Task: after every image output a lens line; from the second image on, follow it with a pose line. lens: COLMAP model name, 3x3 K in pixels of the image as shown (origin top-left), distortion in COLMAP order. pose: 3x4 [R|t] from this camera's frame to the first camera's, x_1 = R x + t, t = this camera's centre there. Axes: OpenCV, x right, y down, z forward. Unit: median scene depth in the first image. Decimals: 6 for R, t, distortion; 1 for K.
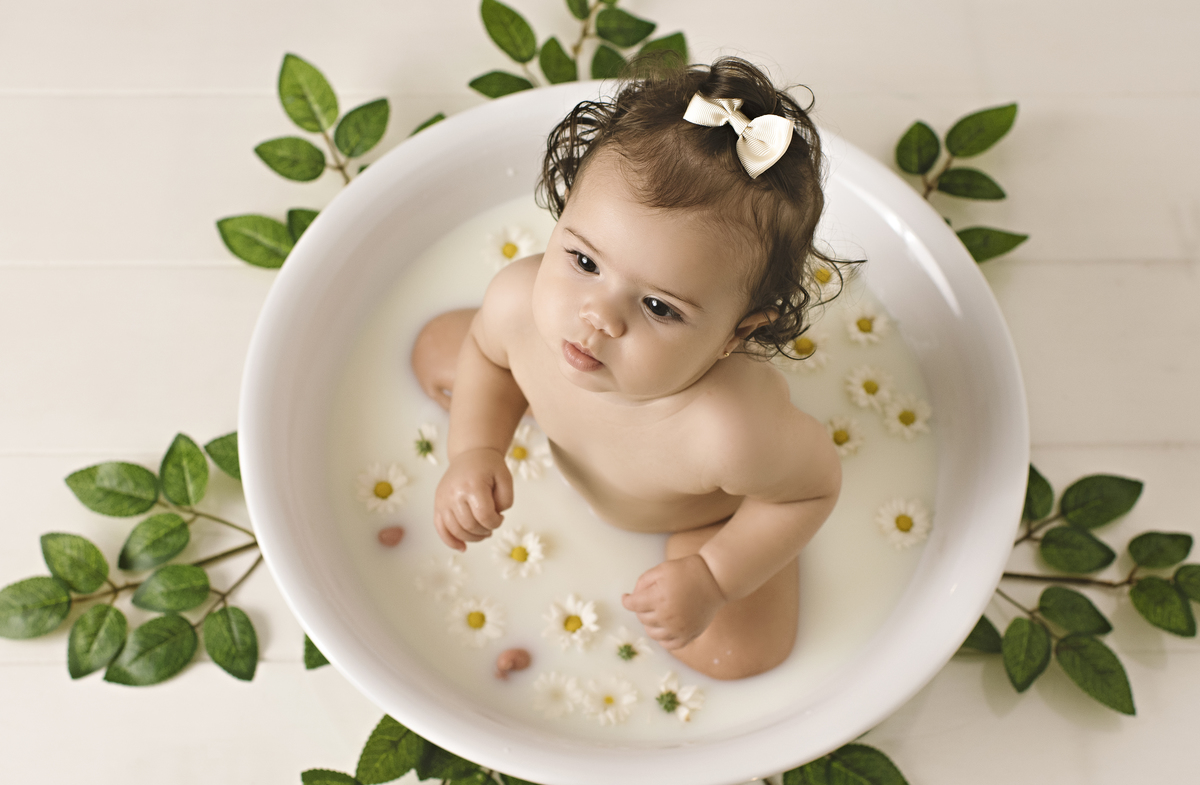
lens RADIAL K [[1937.2, 0, 603.4], [0, 1937.2, 384.7], [0, 0, 1]] dist [-0.001475, 0.000000]
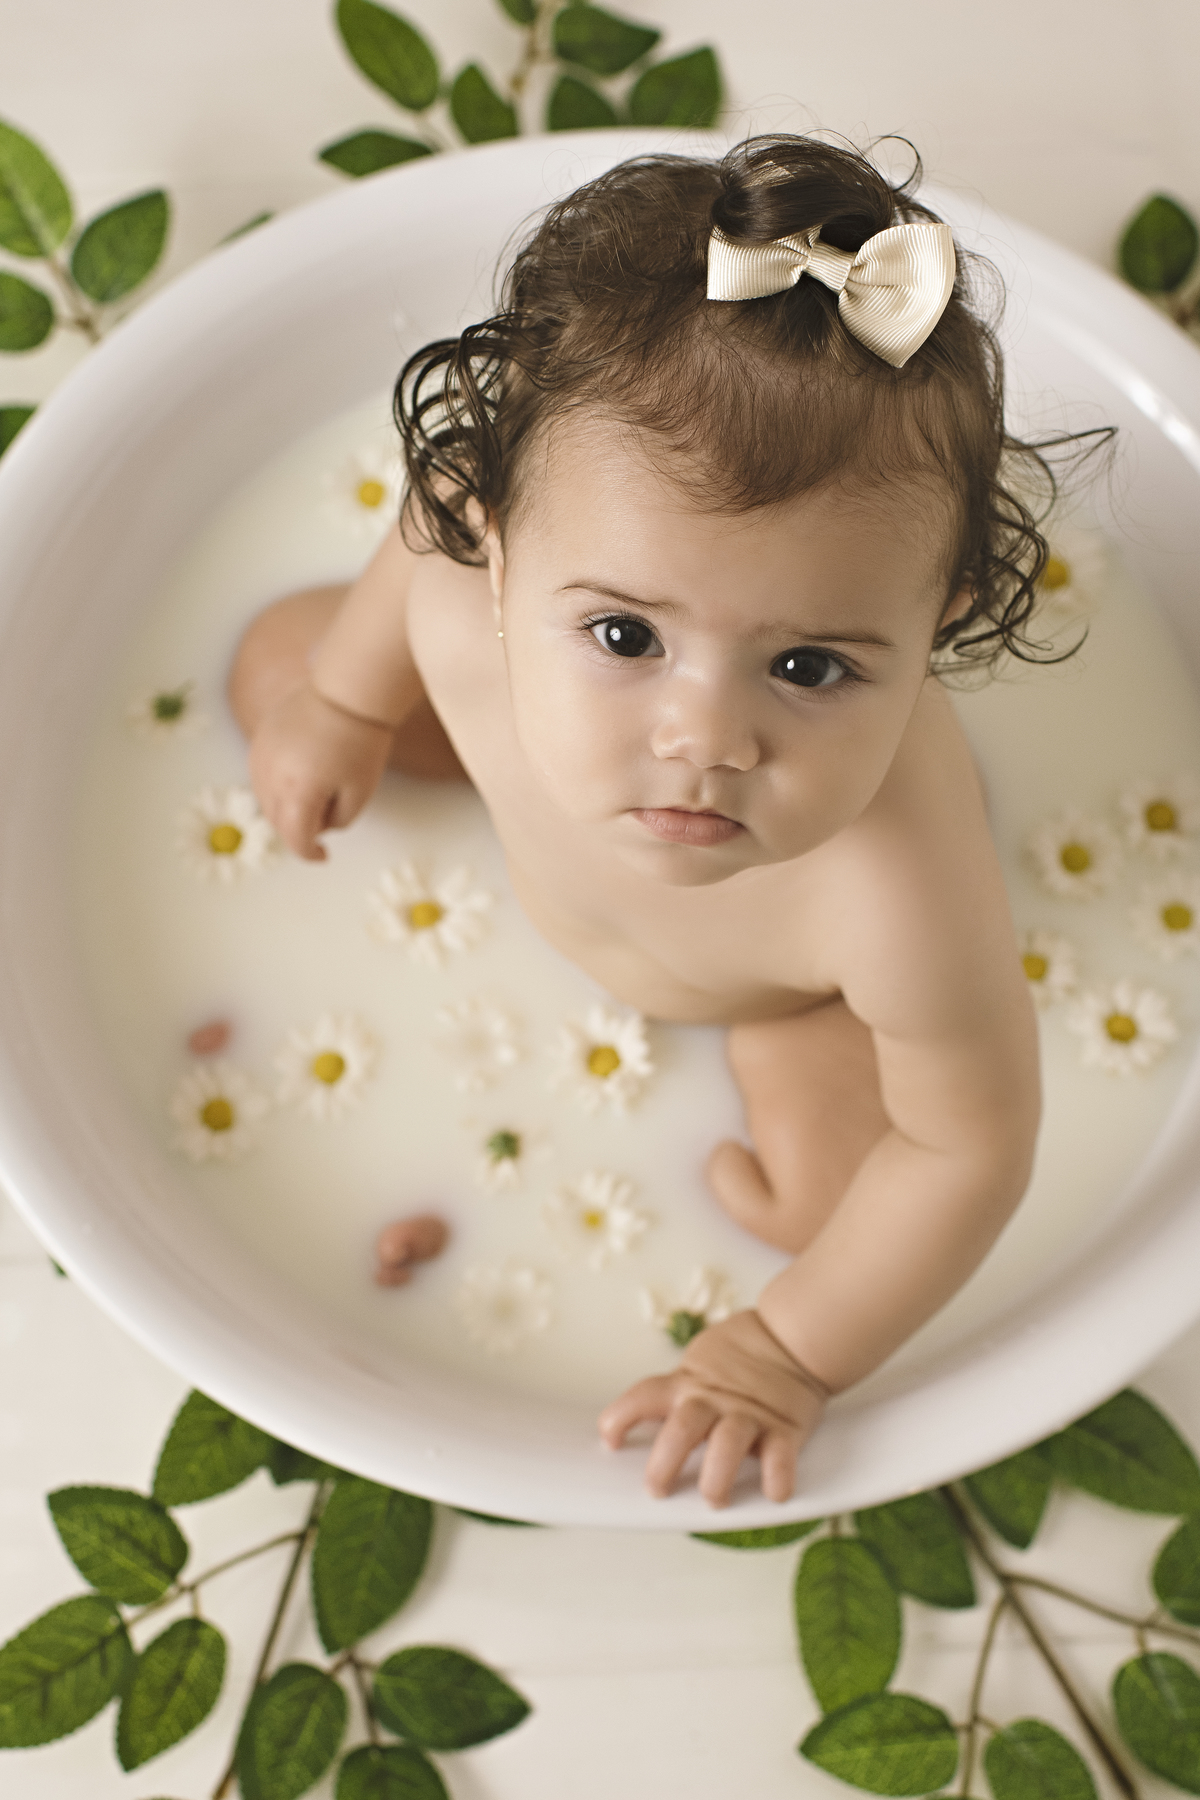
lens RADIAL K [[2830.3, 0, 591.4], [0, 2830.3, 896.7], [0, 0, 1]] dist [-0.001798, 0.000000]
pose [[0.999219, -0.039365, -0.003474, 0.000623], [0.039517, 0.994907, 0.092732, -0.021715], [-0.000194, -0.092797, 0.995685, 0.208154]]
